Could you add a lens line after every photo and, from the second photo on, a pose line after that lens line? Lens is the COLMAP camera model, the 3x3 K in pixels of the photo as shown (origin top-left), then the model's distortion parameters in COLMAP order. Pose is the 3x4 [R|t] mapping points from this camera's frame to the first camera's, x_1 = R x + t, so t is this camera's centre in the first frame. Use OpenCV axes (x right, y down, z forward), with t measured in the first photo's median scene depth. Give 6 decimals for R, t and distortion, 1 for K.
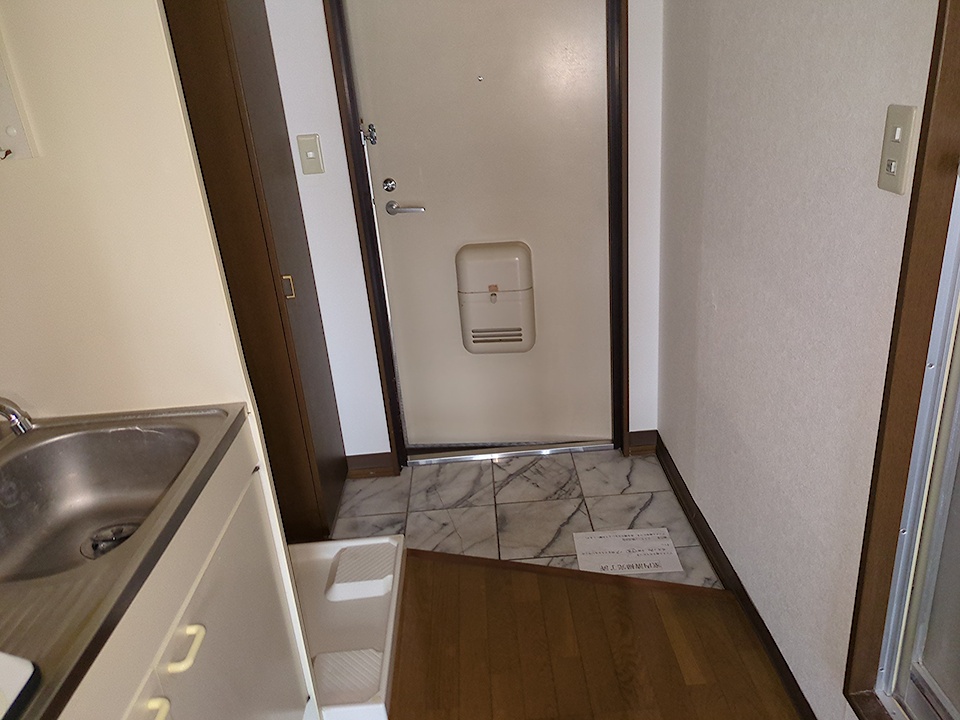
lens RADIAL K [[718.6, 0, 480.0], [0, 718.6, 360.0], [0, 0, 1]] dist [0.025880, -0.001335]
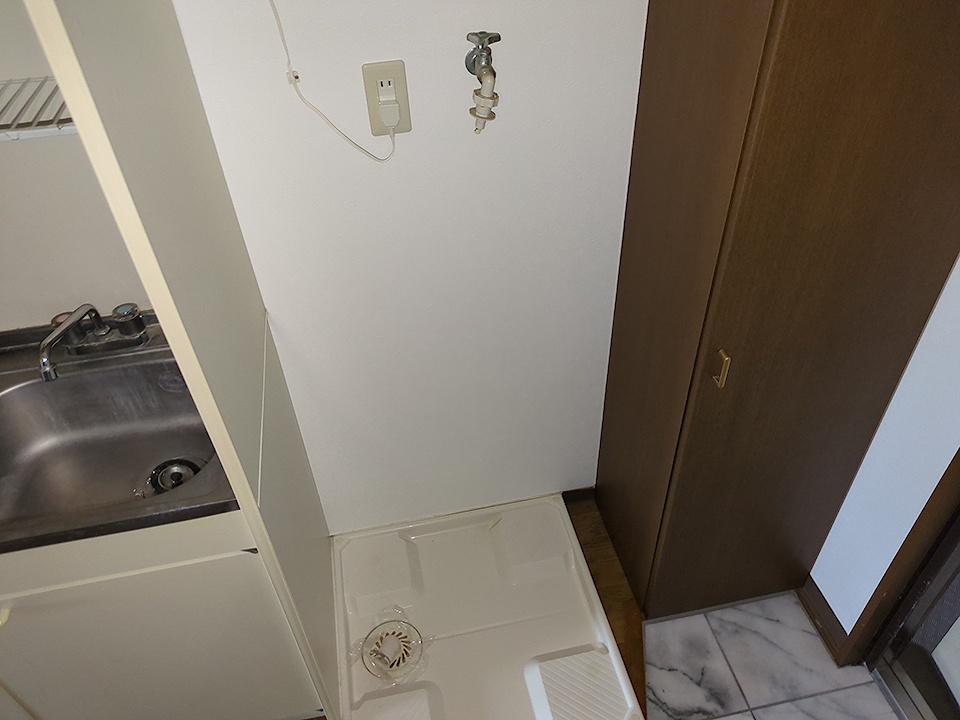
lens RADIAL K [[718.8, 0, 480.0], [0, 718.8, 360.0], [0, 0, 1]] dist [0.009494, -0.036669]
pose [[0.179530, 0.694635, -0.696599, 0.095087], [-0.348042, 0.707157, 0.615464, -0.352189], [0.920128, 0.131952, 0.368718, 0.522326]]
